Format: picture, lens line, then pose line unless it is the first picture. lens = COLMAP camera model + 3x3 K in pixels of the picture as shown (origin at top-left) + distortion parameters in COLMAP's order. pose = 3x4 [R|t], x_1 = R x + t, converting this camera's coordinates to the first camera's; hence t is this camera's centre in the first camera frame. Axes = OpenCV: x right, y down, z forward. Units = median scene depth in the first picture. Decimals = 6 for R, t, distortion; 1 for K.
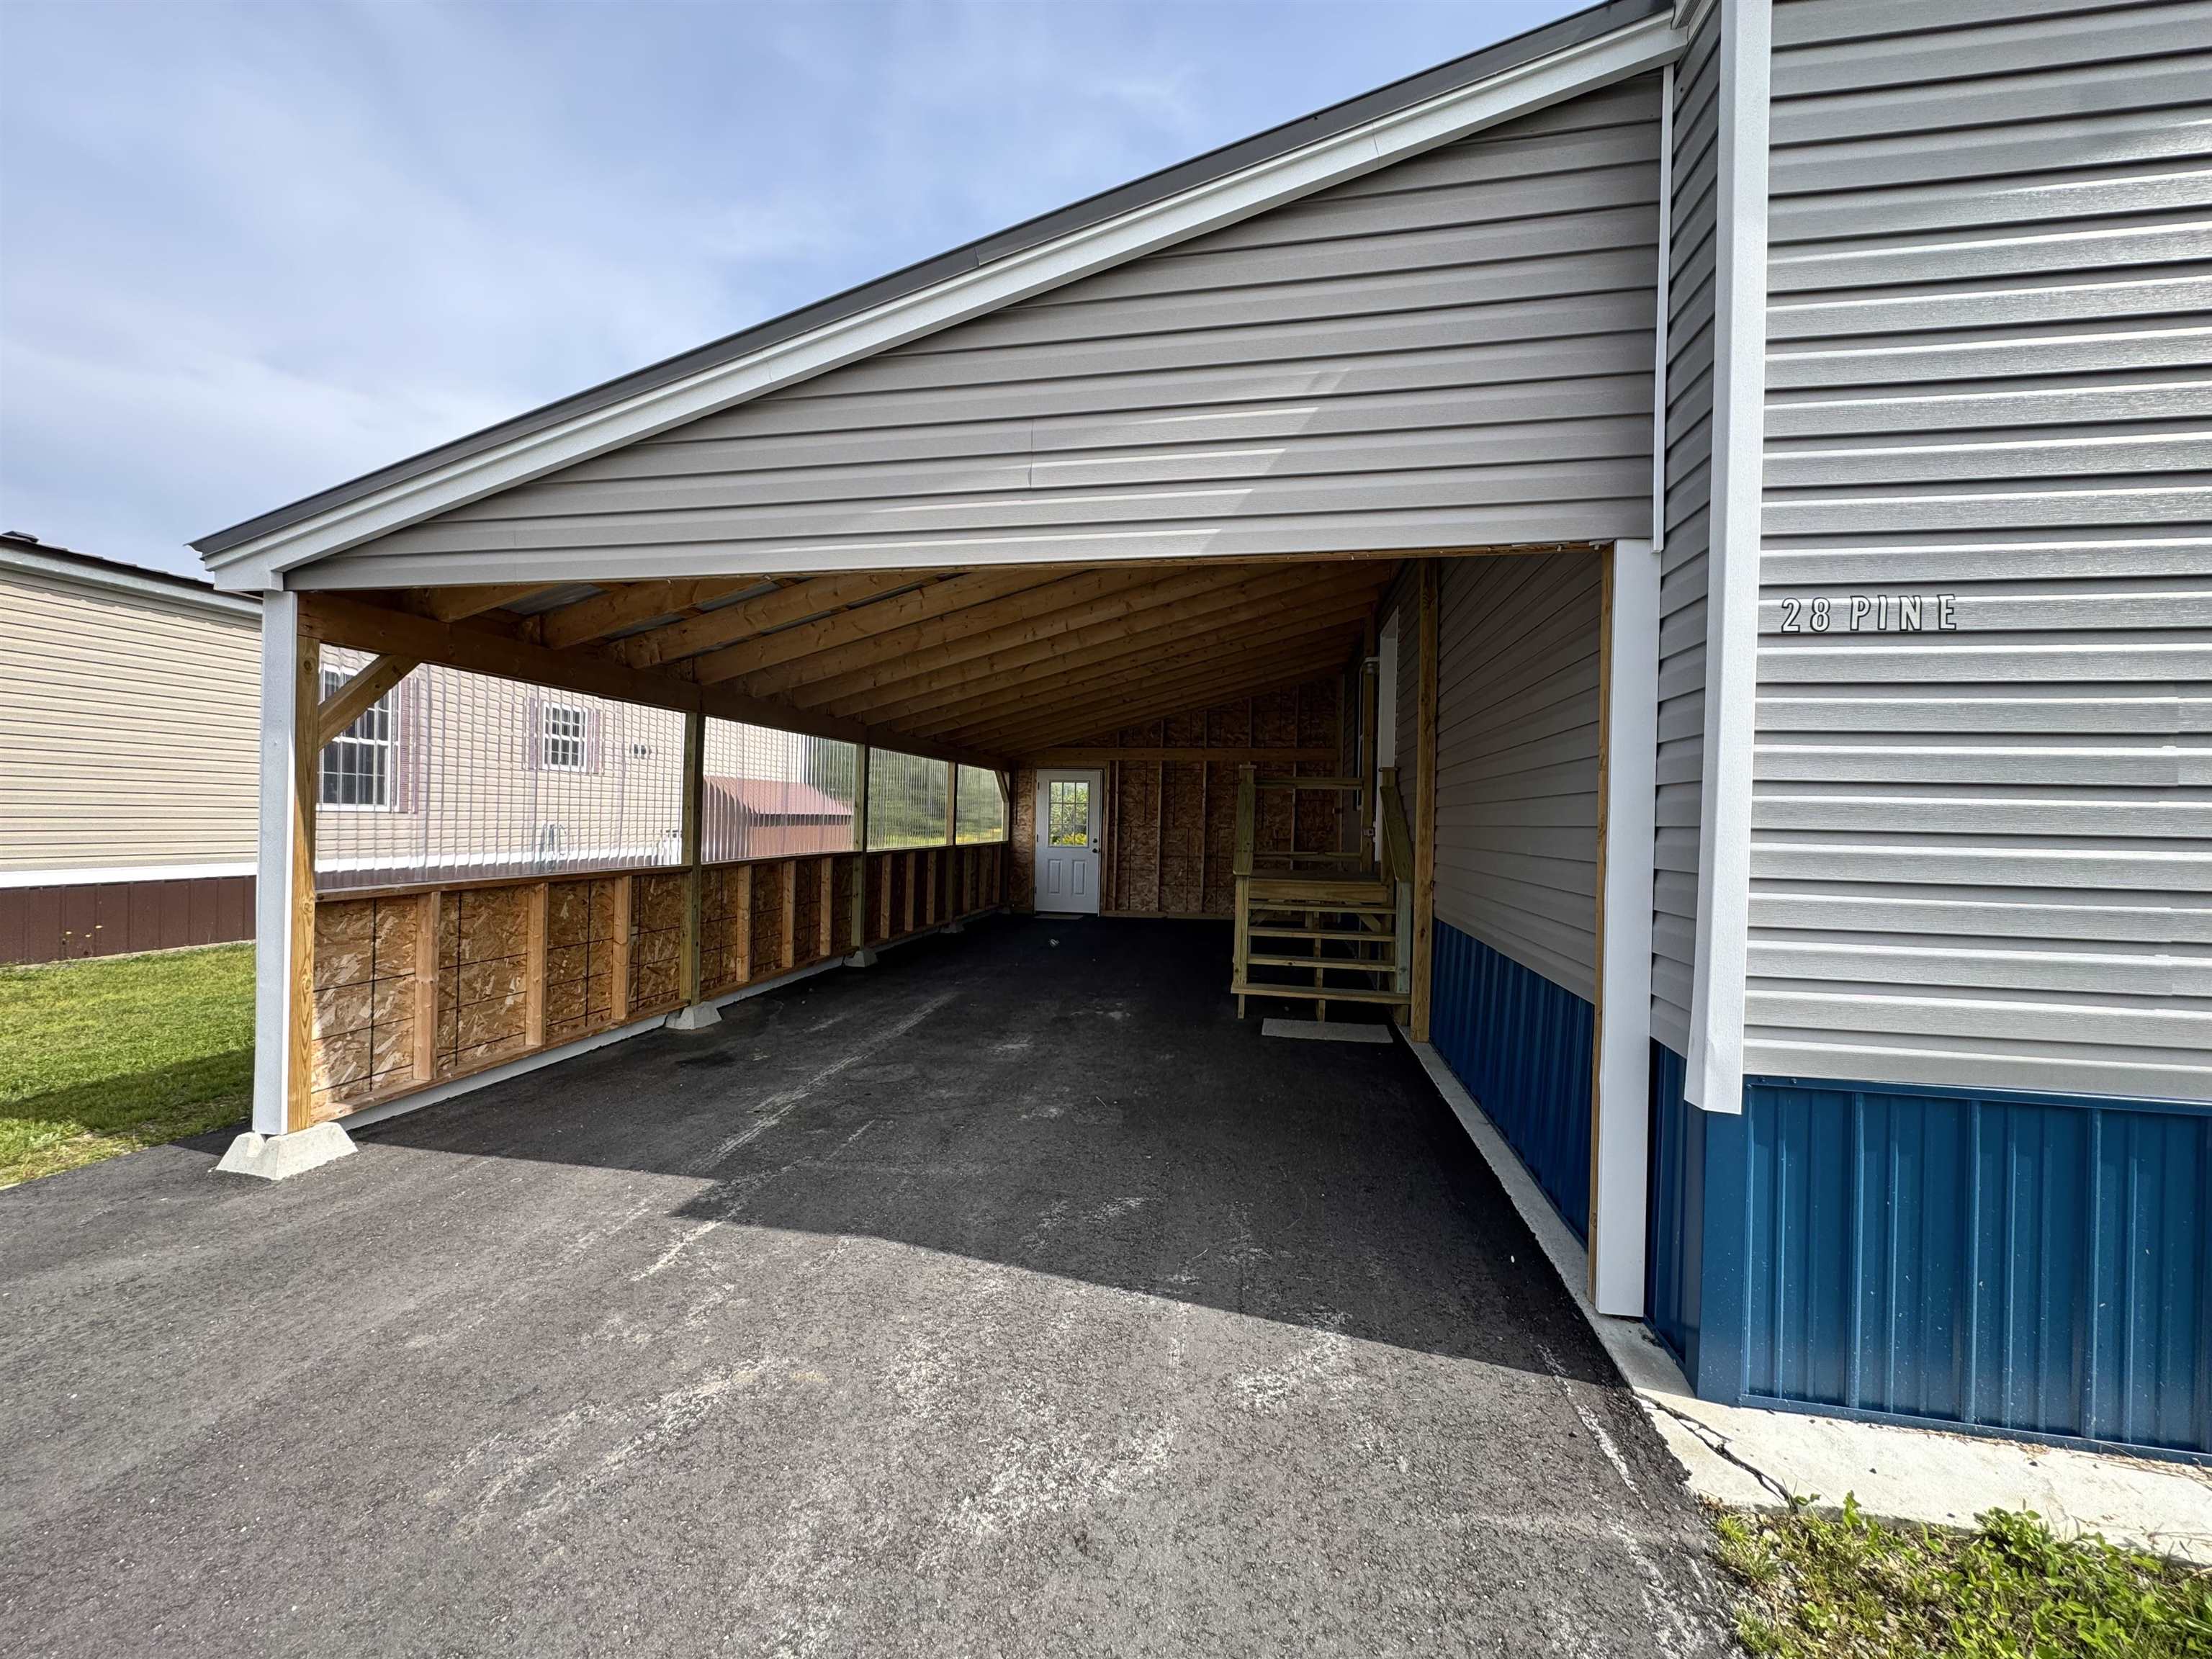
lens RADIAL K [[881.1, 0, 1105.9], [0, 881.1, 824.4], [0, 0, 1]] dist [-0.003178, 0.000539]
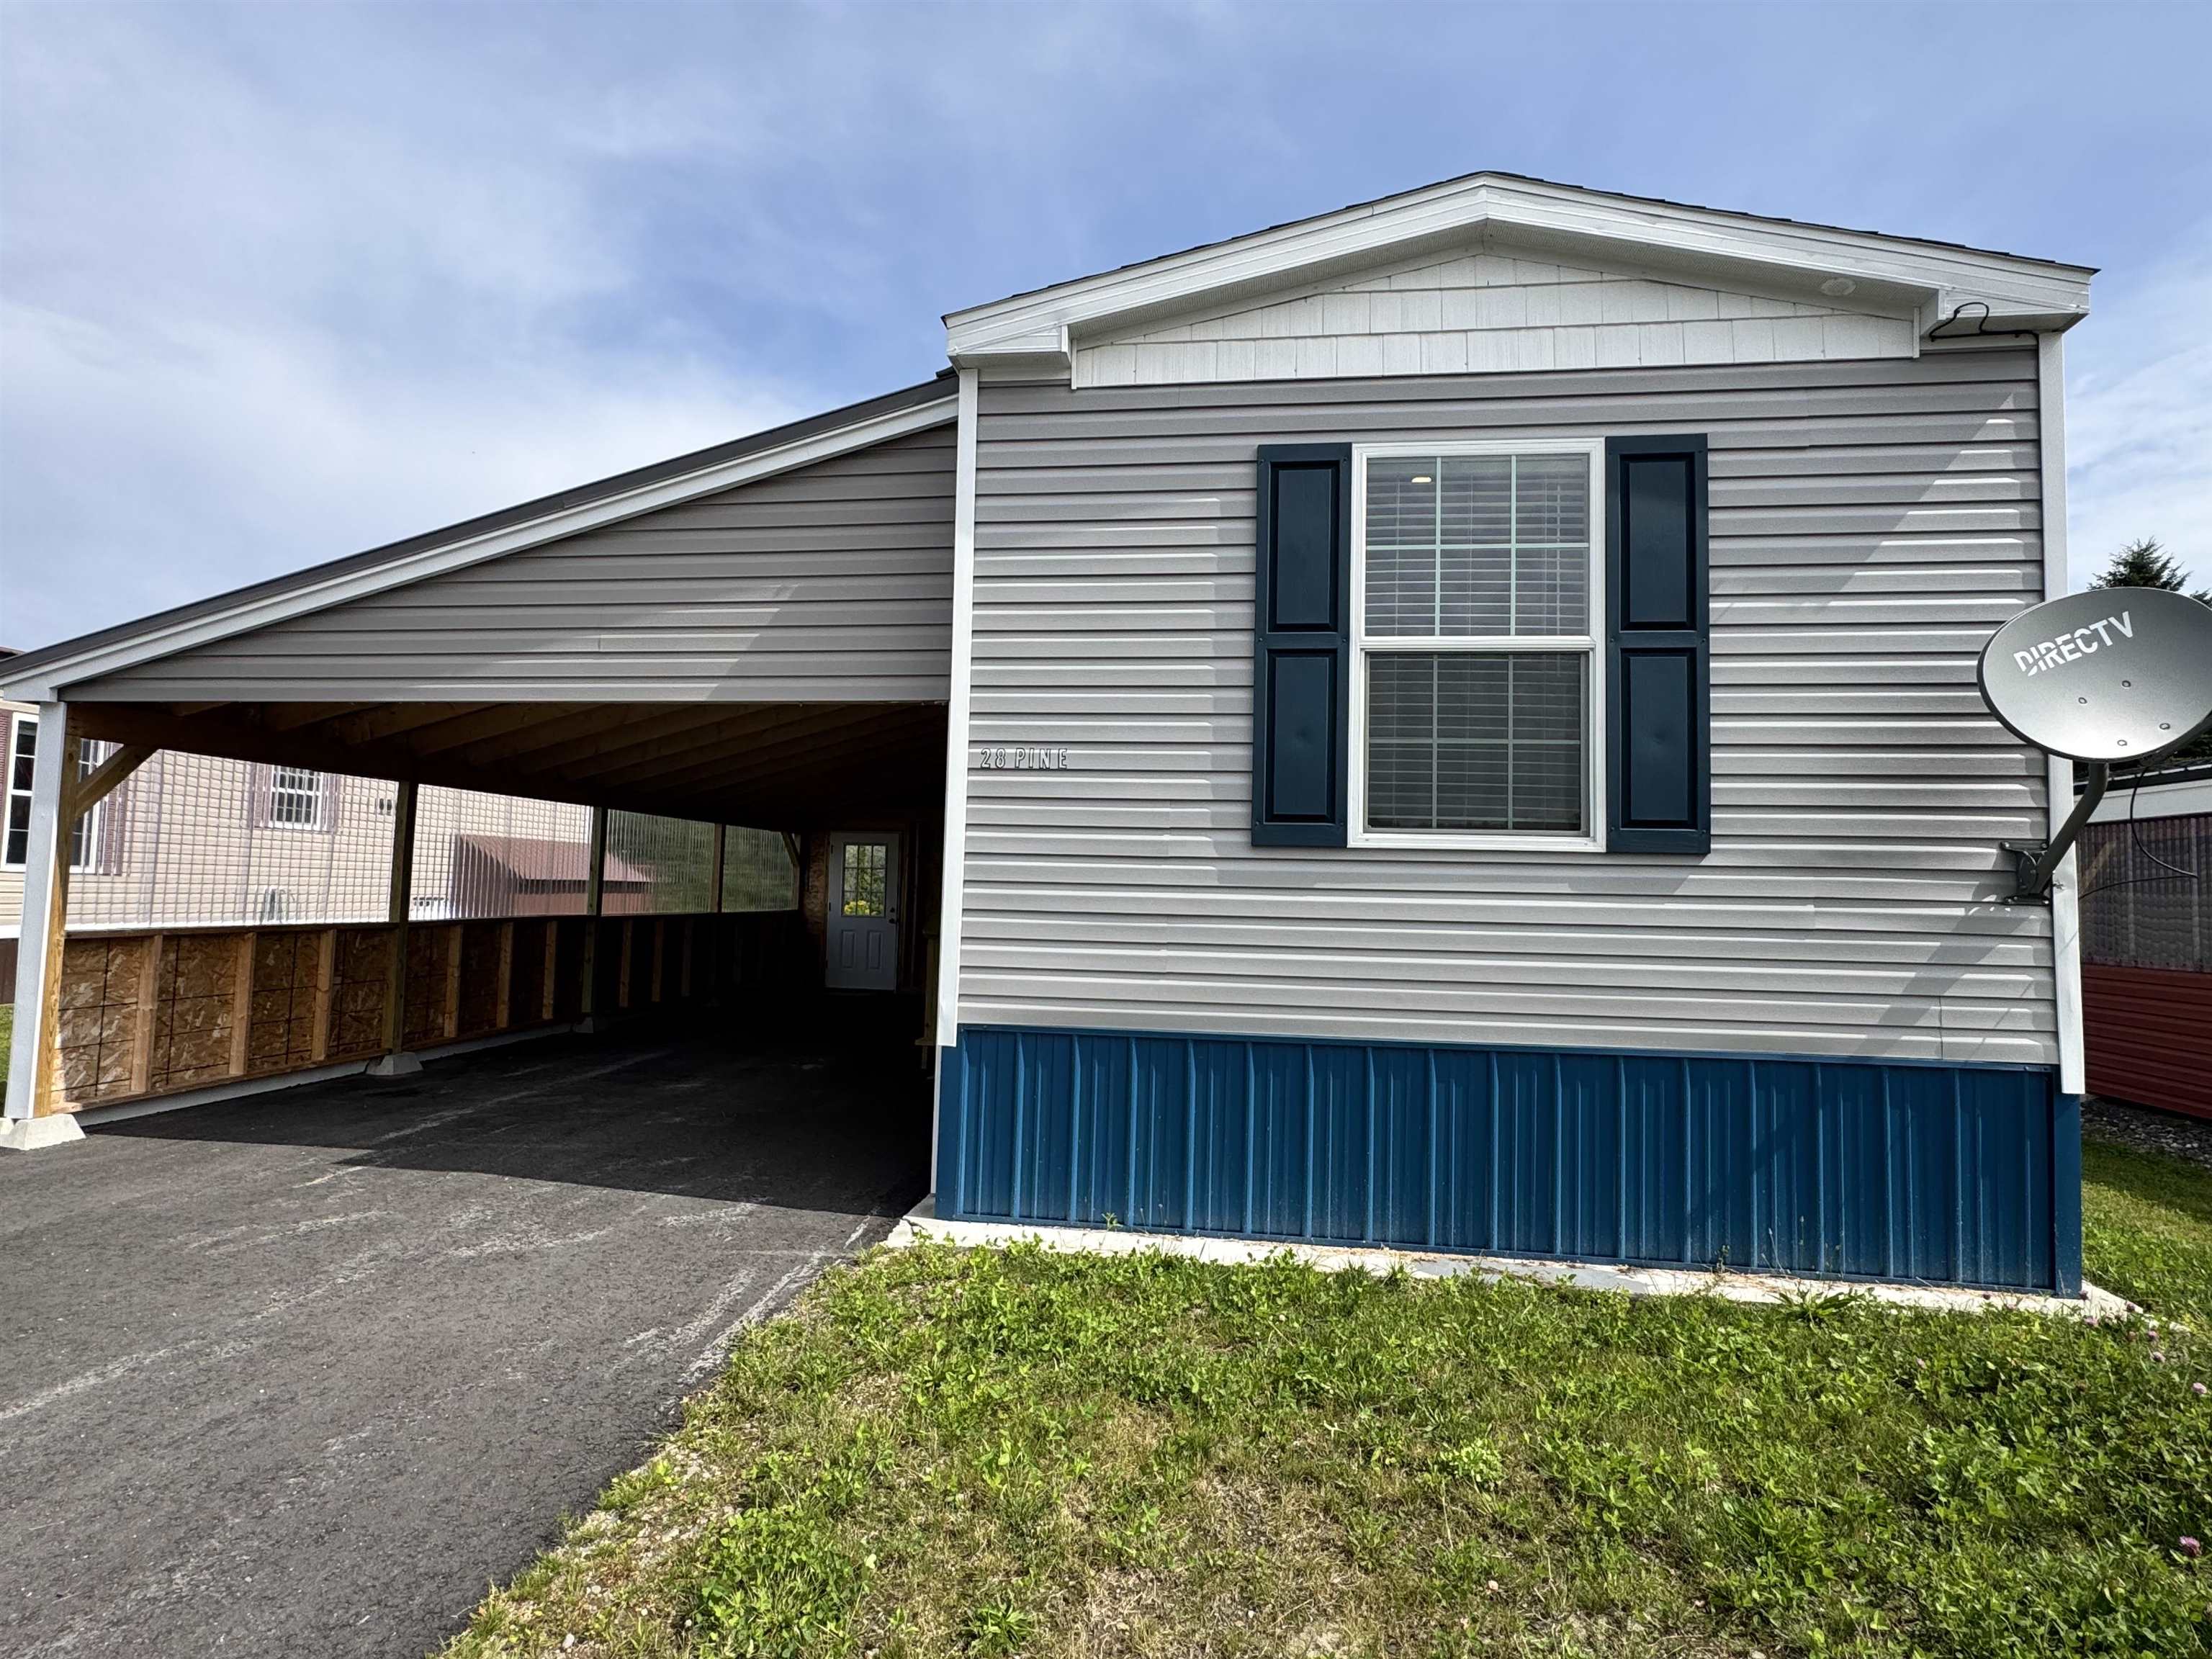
lens RADIAL K [[1165.0, 0, 1102.5], [0, 1165.0, 823.3], [0, 0, 1]] dist [0.001747, -0.001928]
pose [[0.998880, 0.006653, 0.046854, 0.360977], [-0.003582, 0.997857, -0.065332, 0.017160], [-0.047189, 0.065091, 0.996763, -0.525849]]
